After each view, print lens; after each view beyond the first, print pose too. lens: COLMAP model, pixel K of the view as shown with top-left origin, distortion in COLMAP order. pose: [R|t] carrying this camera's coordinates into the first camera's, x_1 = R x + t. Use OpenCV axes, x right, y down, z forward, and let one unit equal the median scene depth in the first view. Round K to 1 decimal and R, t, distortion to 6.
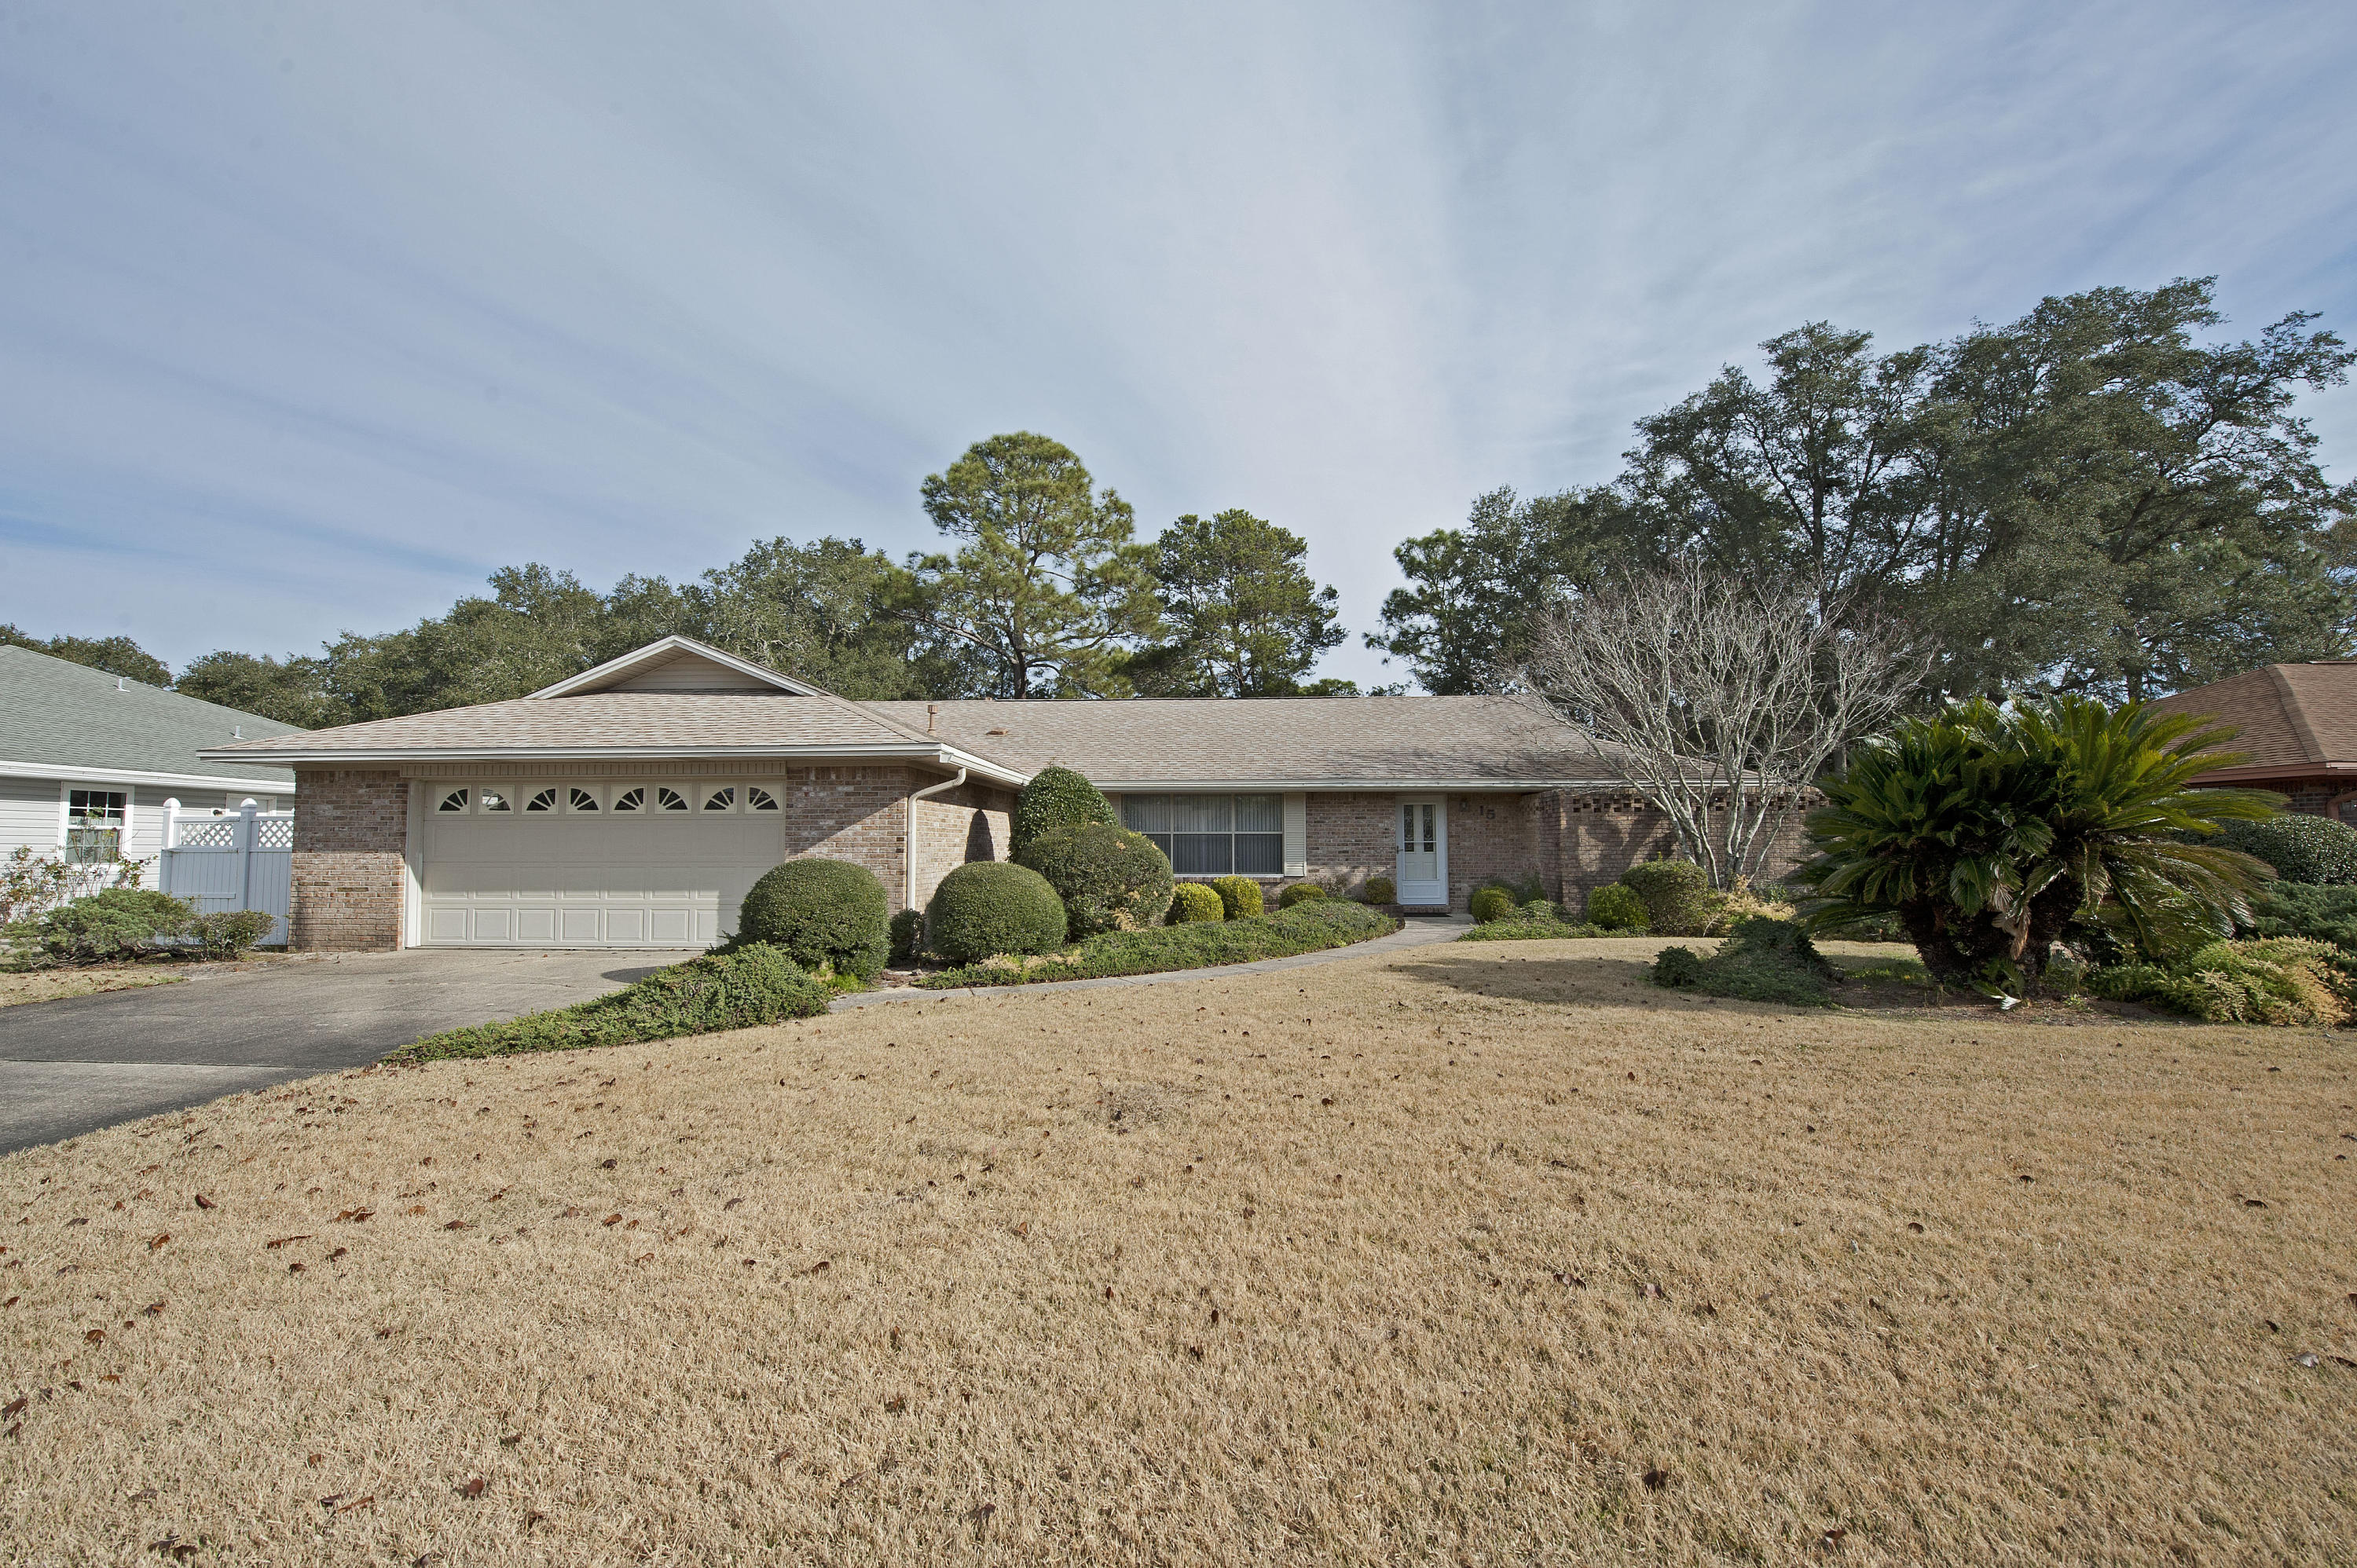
lens RADIAL K [[953.5, 0, 1180.1], [0, 953.5, 788.0], [0, 0, 1]] dist [-0.018785, -0.001138]
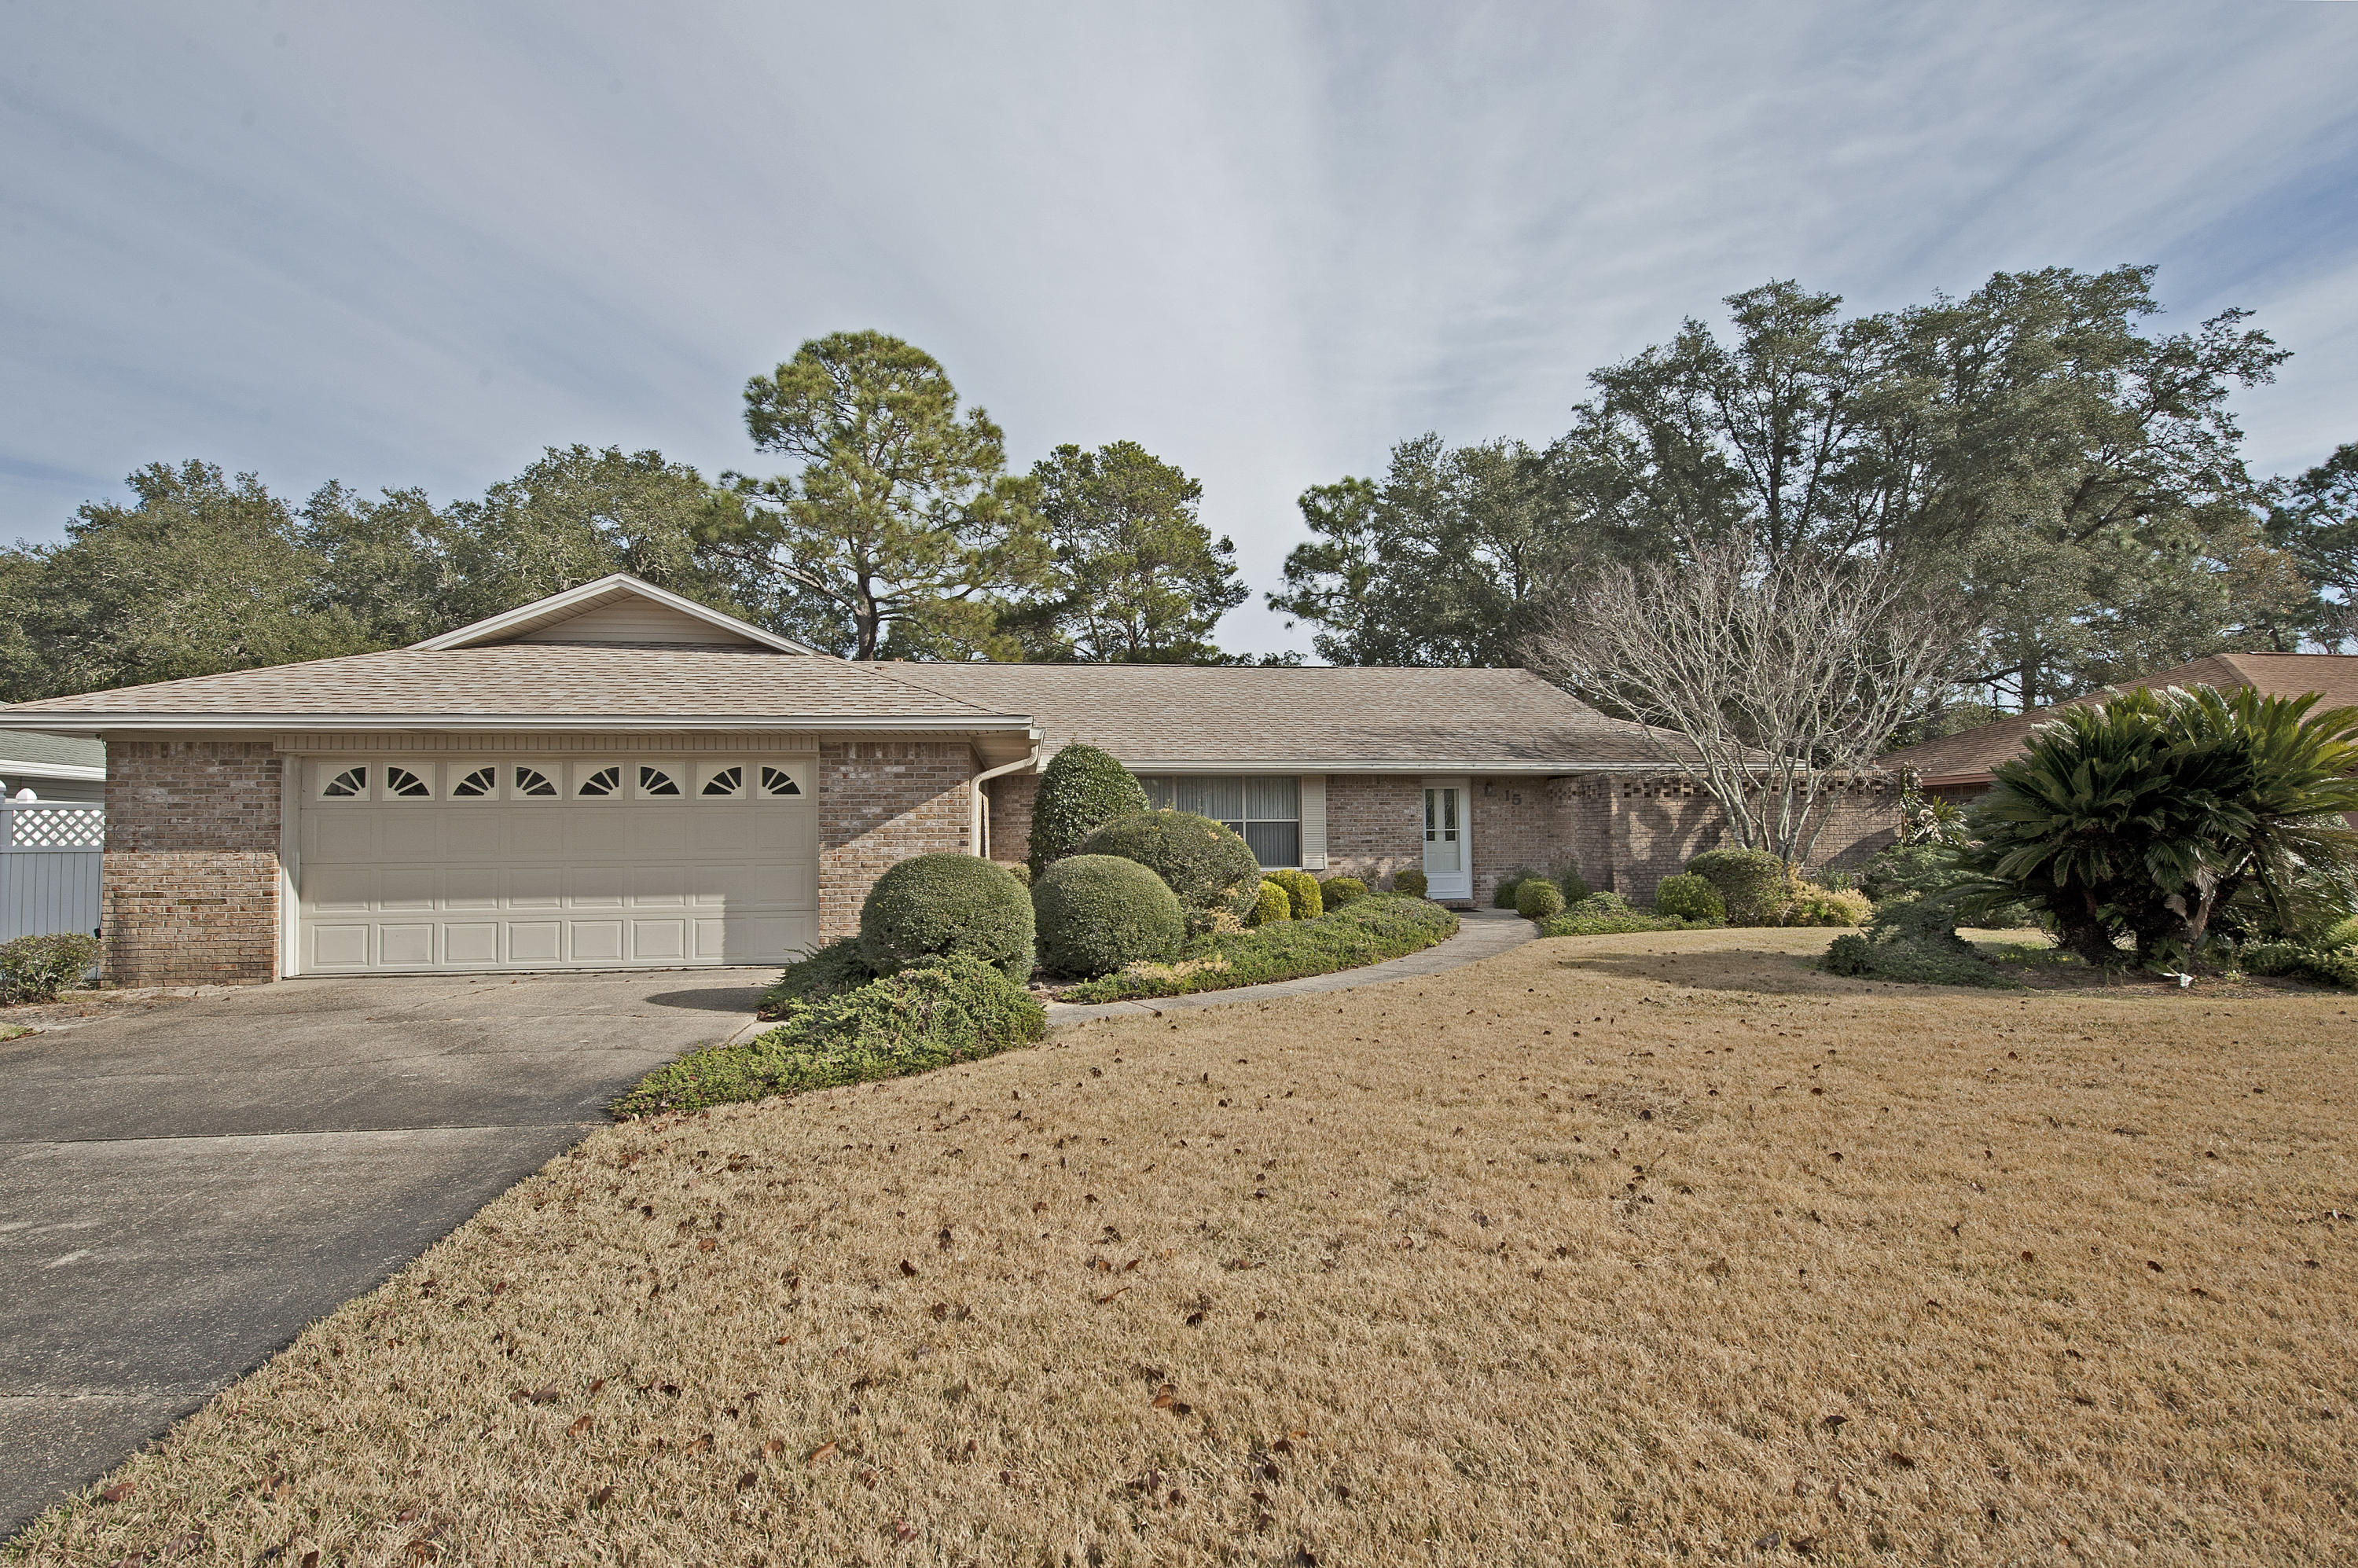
lens RADIAL K [[1126.7, 0, 1177.1], [0, 1126.7, 788.1], [0, 0, 1]] dist [-0.012250, -0.001150]
pose [[0.982663, 0.001462, 0.185396, -0.195303], [-0.004680, 0.999846, 0.016922, -0.000259], [-0.185343, -0.017496, 0.982518, -0.004188]]
